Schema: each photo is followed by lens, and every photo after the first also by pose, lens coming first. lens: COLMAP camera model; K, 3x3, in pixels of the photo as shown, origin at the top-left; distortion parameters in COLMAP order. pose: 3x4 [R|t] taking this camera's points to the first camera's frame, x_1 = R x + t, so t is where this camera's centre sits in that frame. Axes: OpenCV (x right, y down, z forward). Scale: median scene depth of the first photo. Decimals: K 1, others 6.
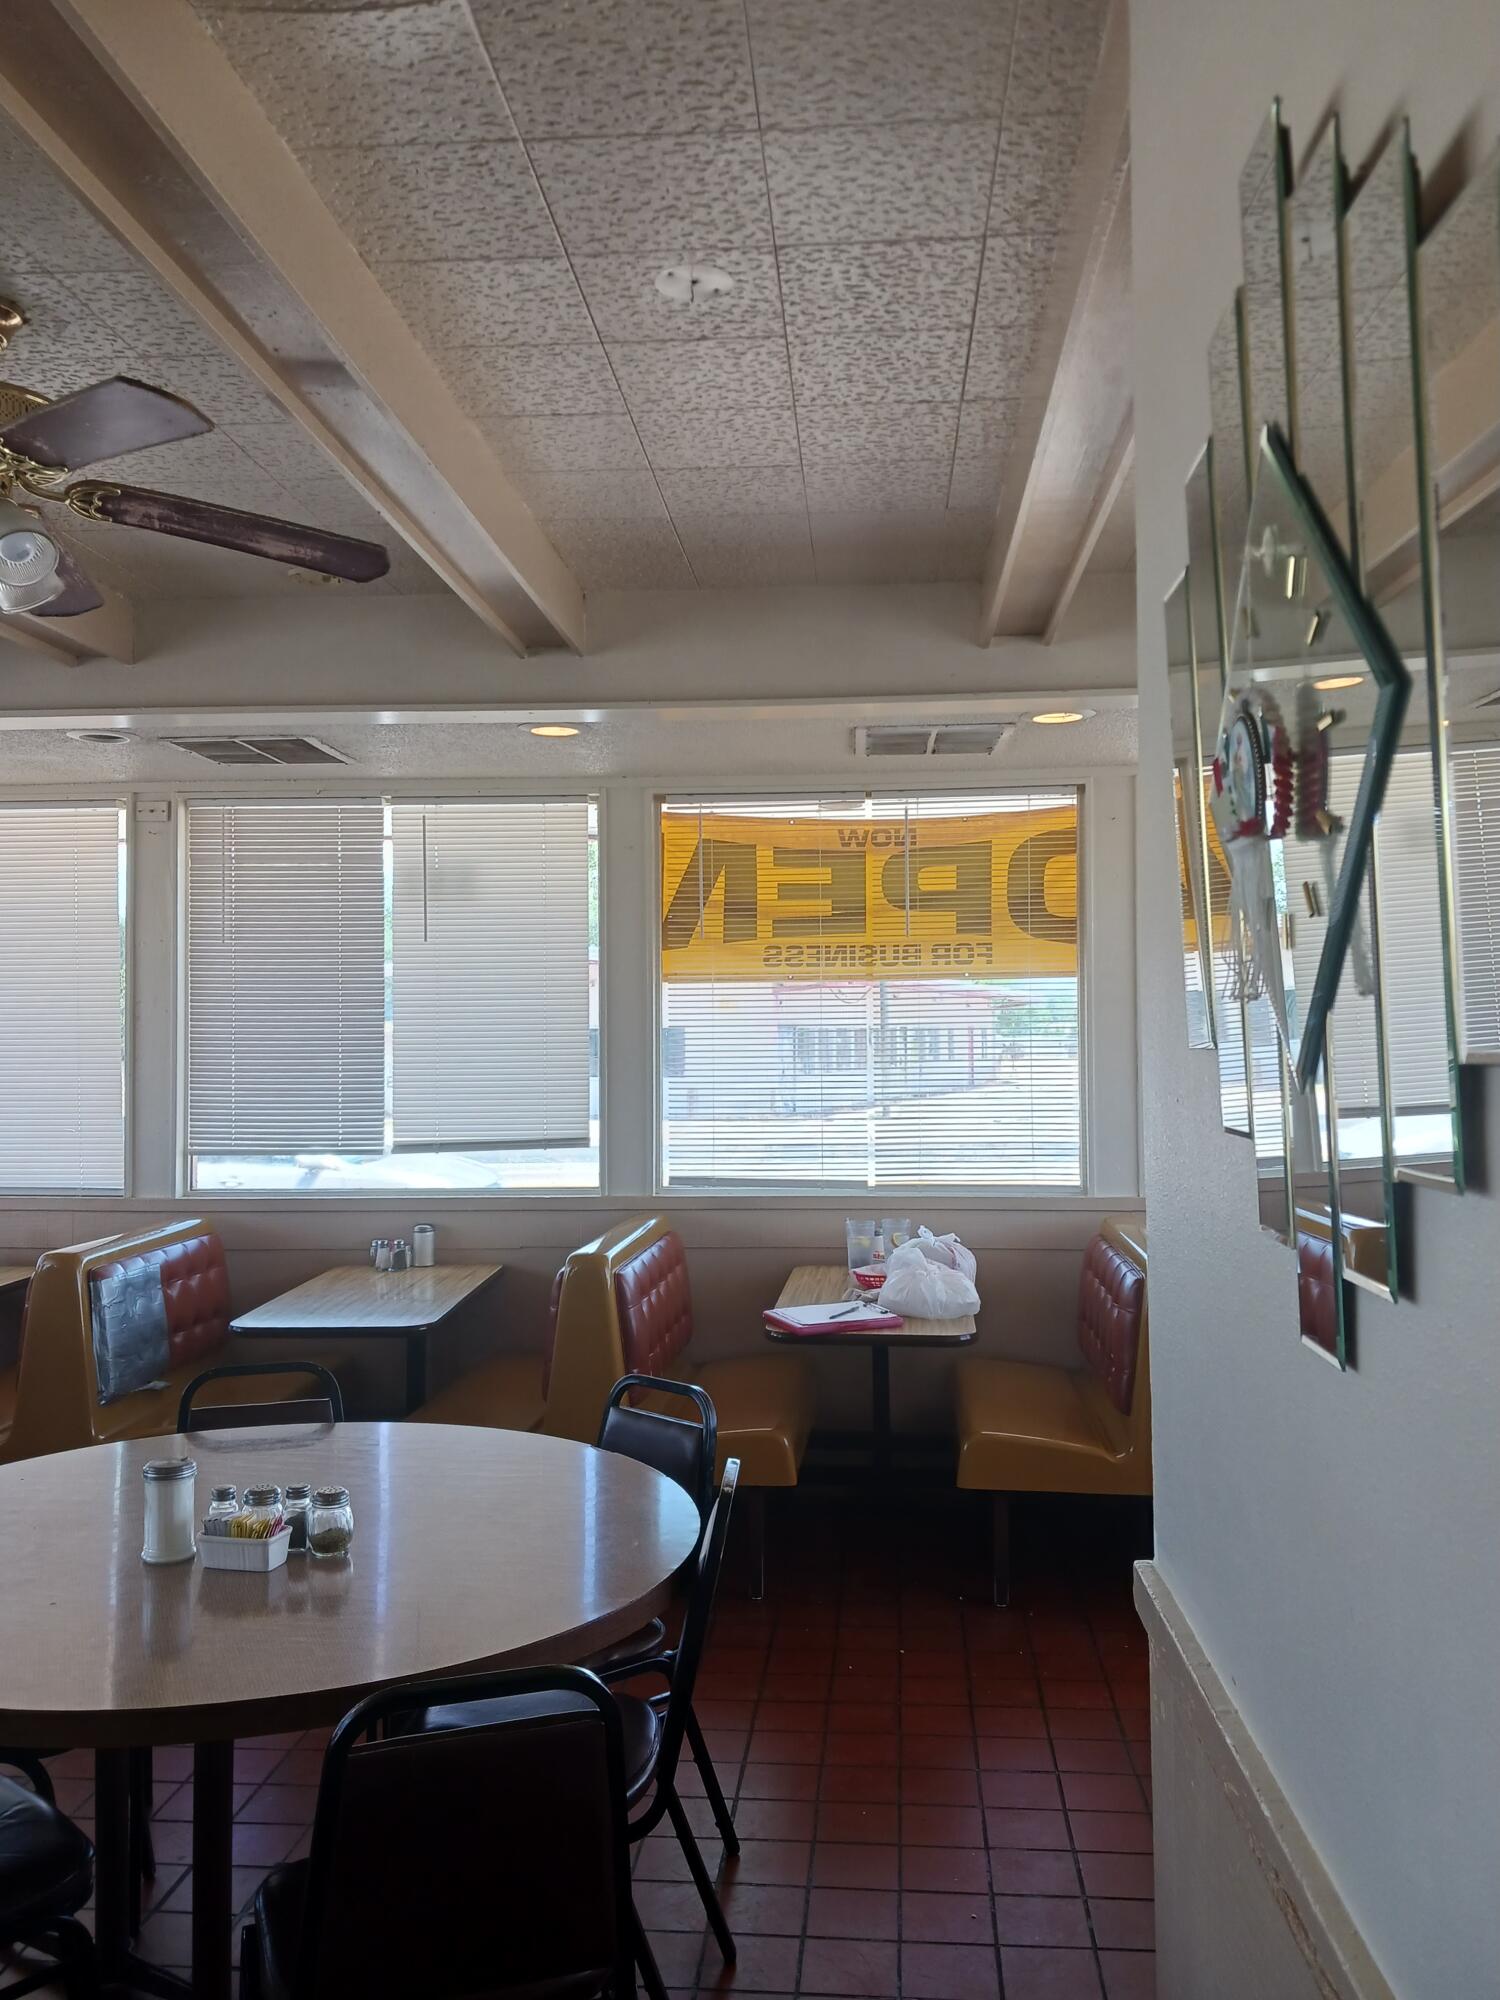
lens RADIAL K [[1551.3, 0, 750.0], [0, 1551.3, 1000.0], [0, 0, 1]] dist [0.119583, -0.255393]
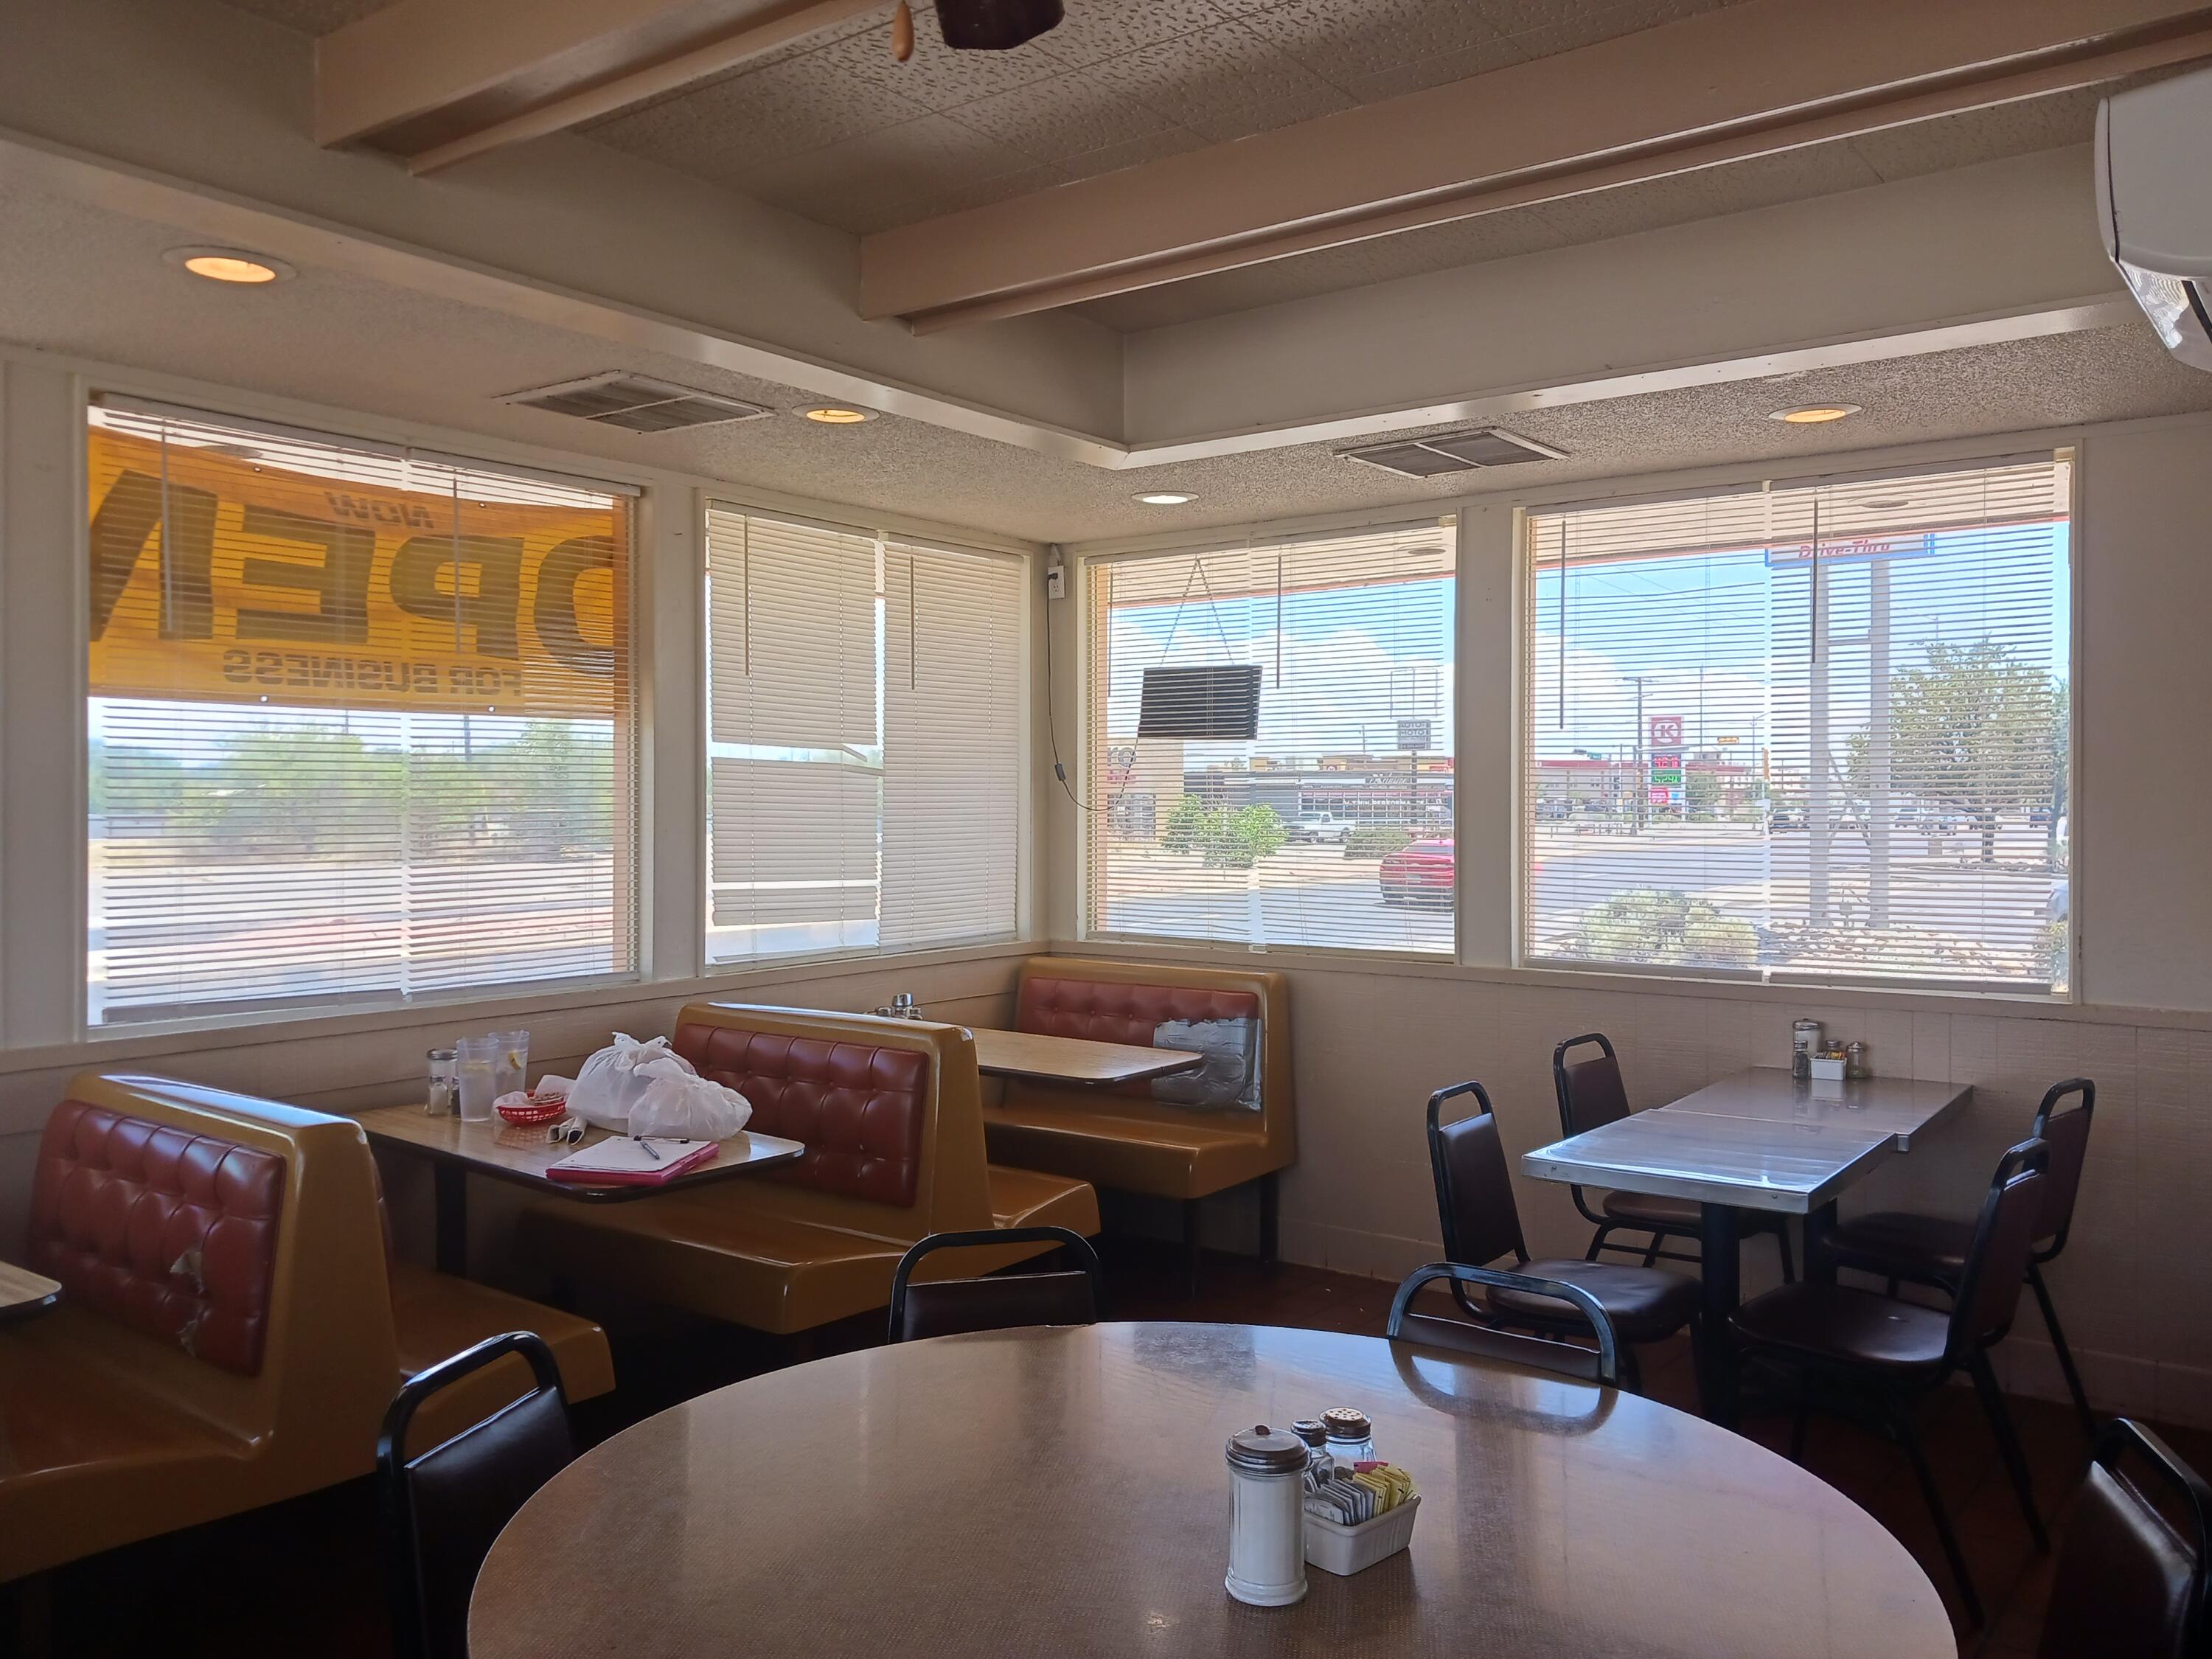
lens RADIAL K [[1750.0, 0, 1106.1], [0, 1750.0, 803.5], [0, 0, 1]] dist [0.002773, -0.000949]
pose [[0.522269, 0.006192, 0.852758, -0.434809], [-0.025338, 0.999645, 0.008260, 0.015523], [-0.852404, -0.025921, 0.522241, 0.290747]]
